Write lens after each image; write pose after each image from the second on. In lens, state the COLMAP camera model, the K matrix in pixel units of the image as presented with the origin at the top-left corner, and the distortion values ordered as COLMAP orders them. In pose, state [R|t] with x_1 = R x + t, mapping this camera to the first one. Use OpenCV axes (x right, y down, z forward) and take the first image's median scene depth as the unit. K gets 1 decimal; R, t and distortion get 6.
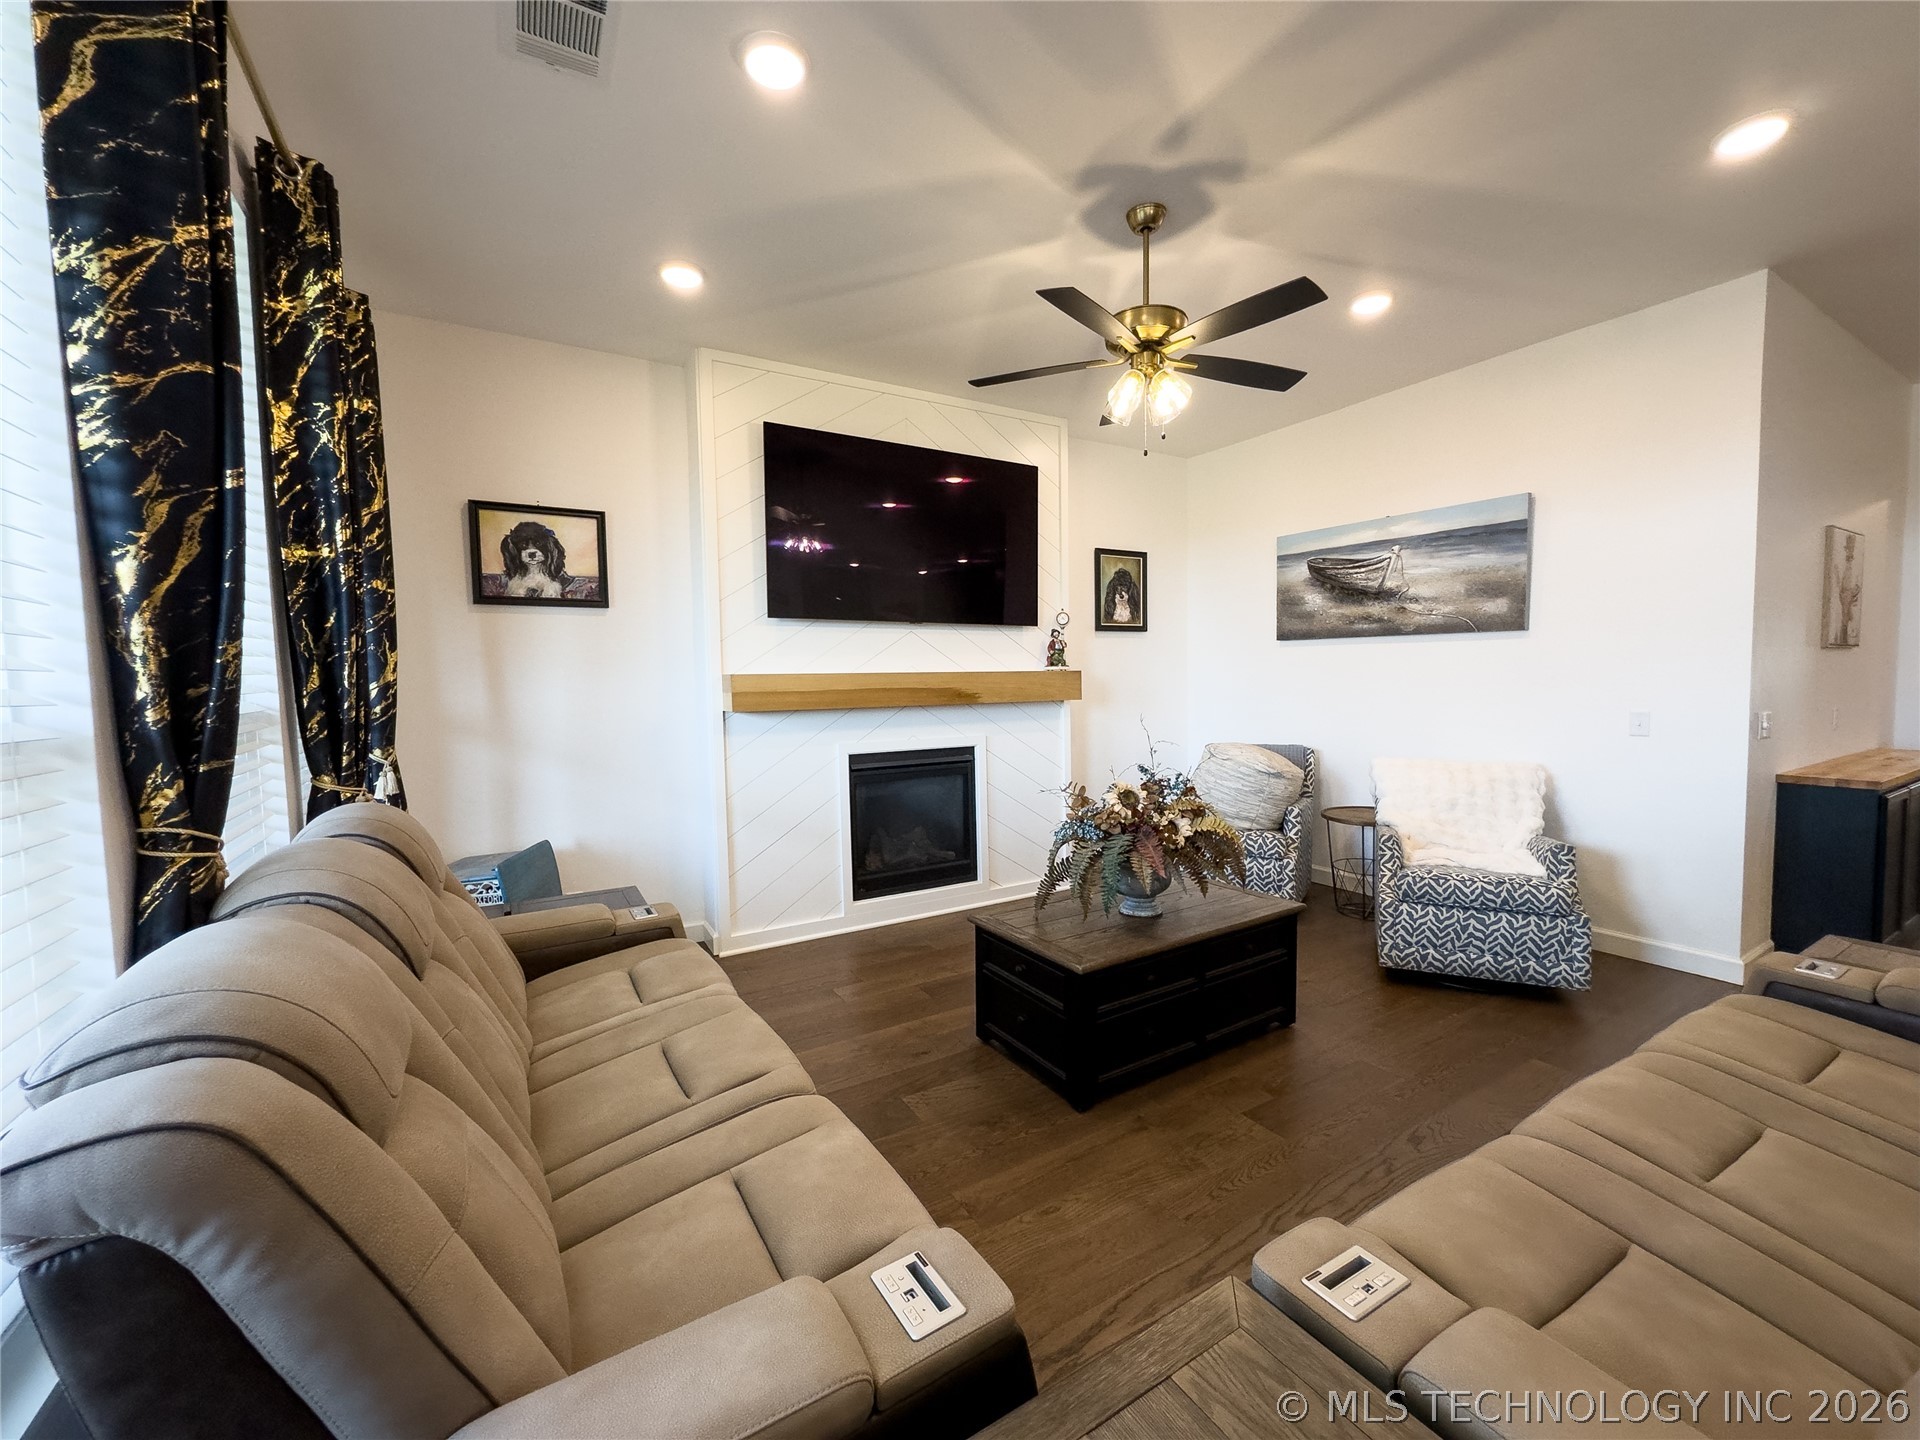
lens RADIAL K [[768.1, 0, 958.5], [0, 768.1, 719.6], [0, 0, 1]] dist [-0.005890, 0.001001]
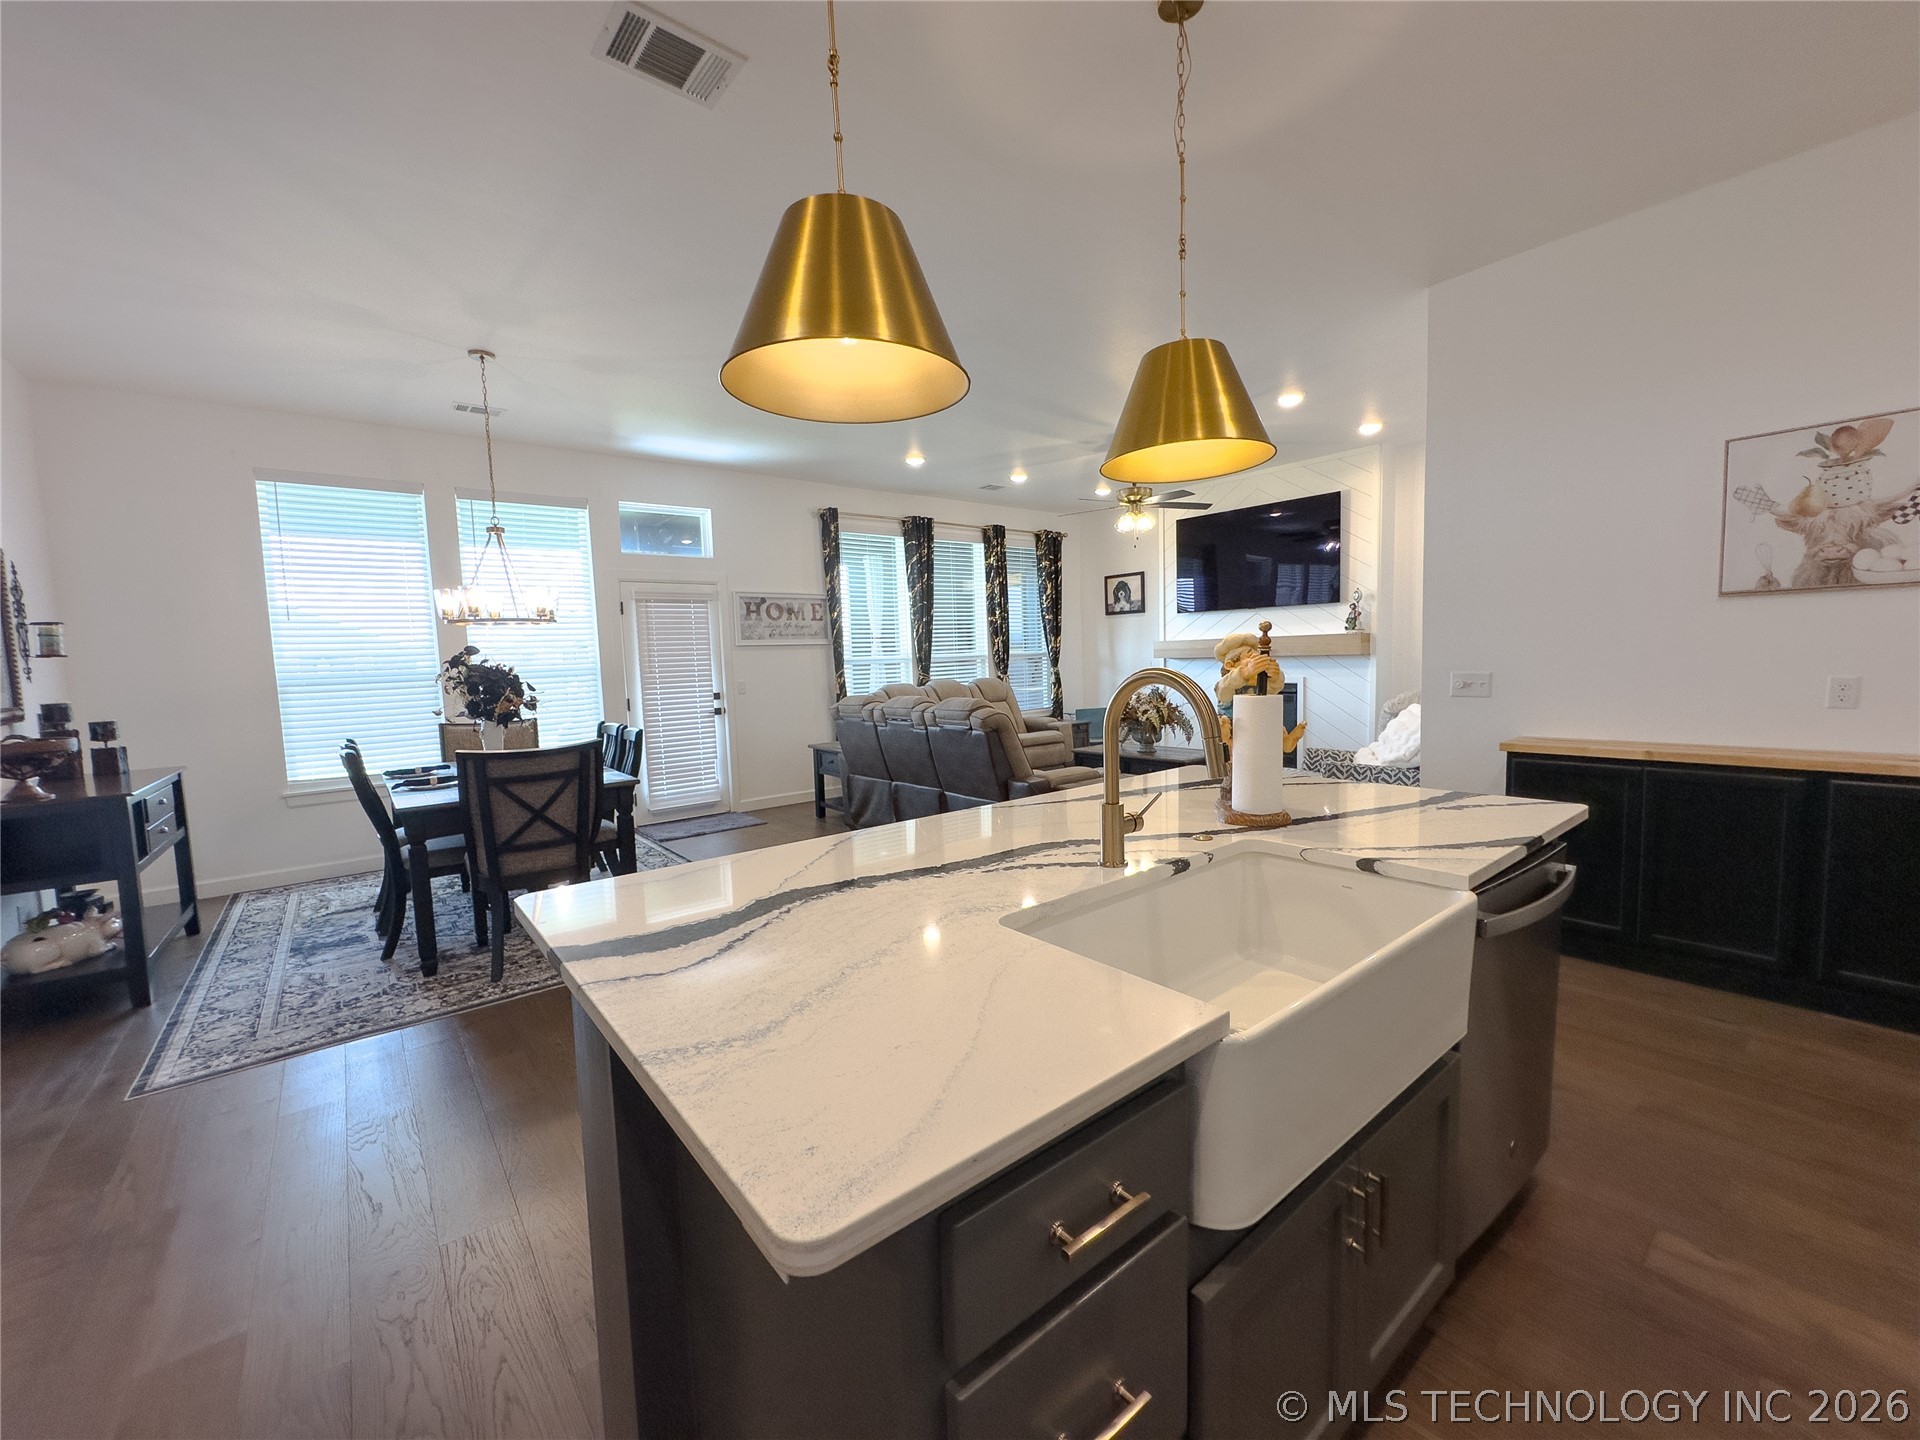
lens RADIAL K [[768.1, 0, 959.7], [0, 768.1, 719.0], [0, 0, 1]] dist [-0.005890, 0.001001]
pose [[0.147366, 0.092331, -0.984763, 1.776444], [-0.023462, 0.995680, 0.089843, -0.020843], [0.988804, 0.009865, 0.148896, 0.104459]]
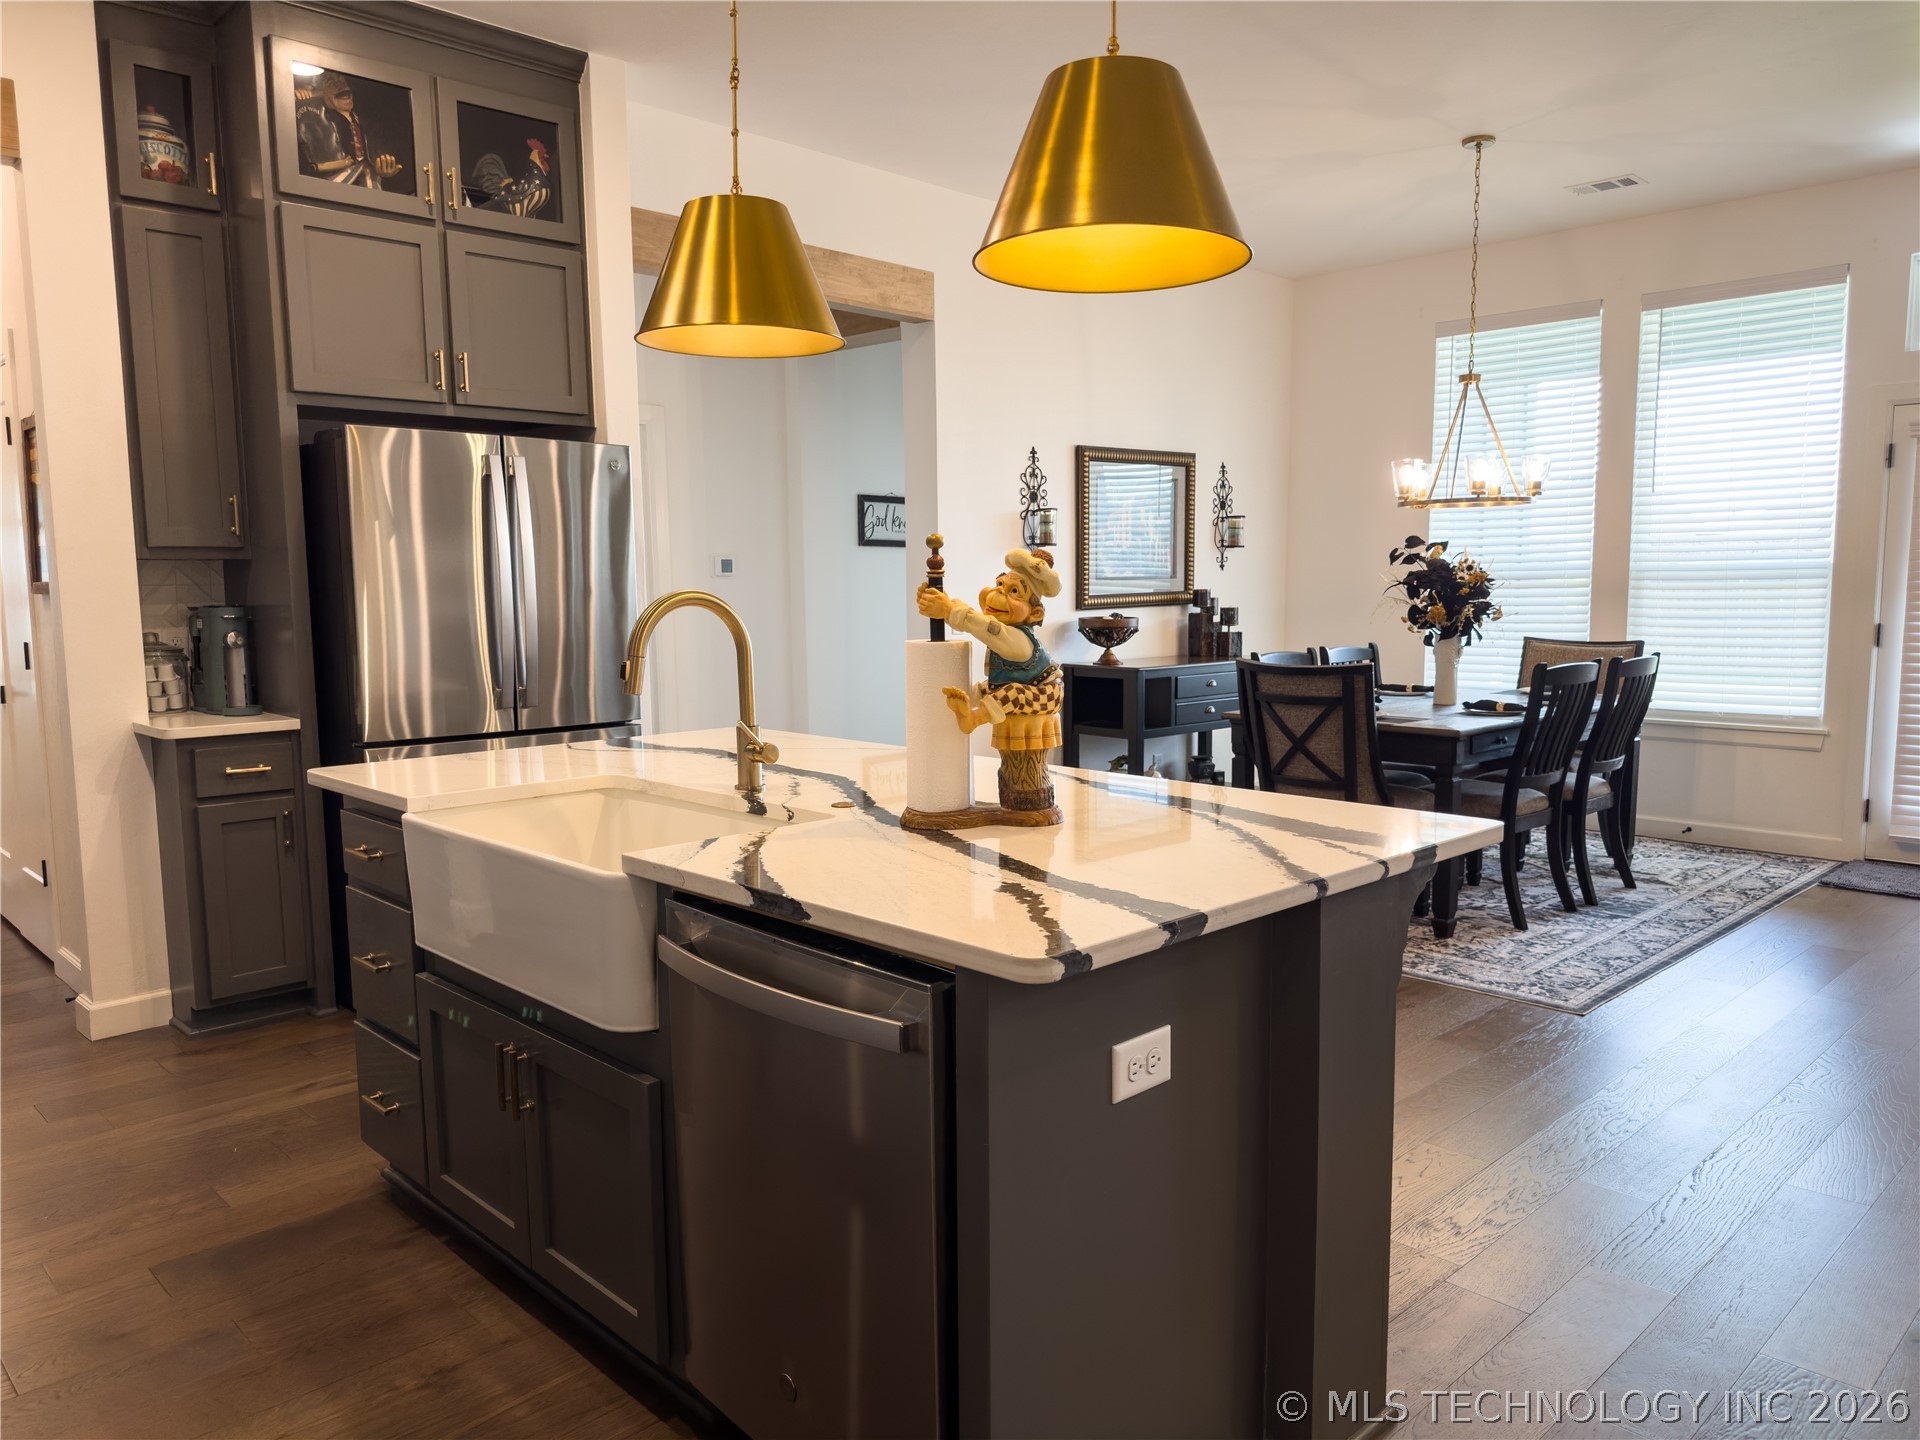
lens RADIAL K [[1359.0, 0, 962.4], [0, 1359.0, 739.5], [0, 0, 1]] dist [0.026587, -0.037489]
pose [[-0.972435, 0.054473, -0.226724, 1.456305], [0.014796, 0.984785, 0.173148, -0.056980], [0.232706, 0.165021, -0.958445, 0.934560]]
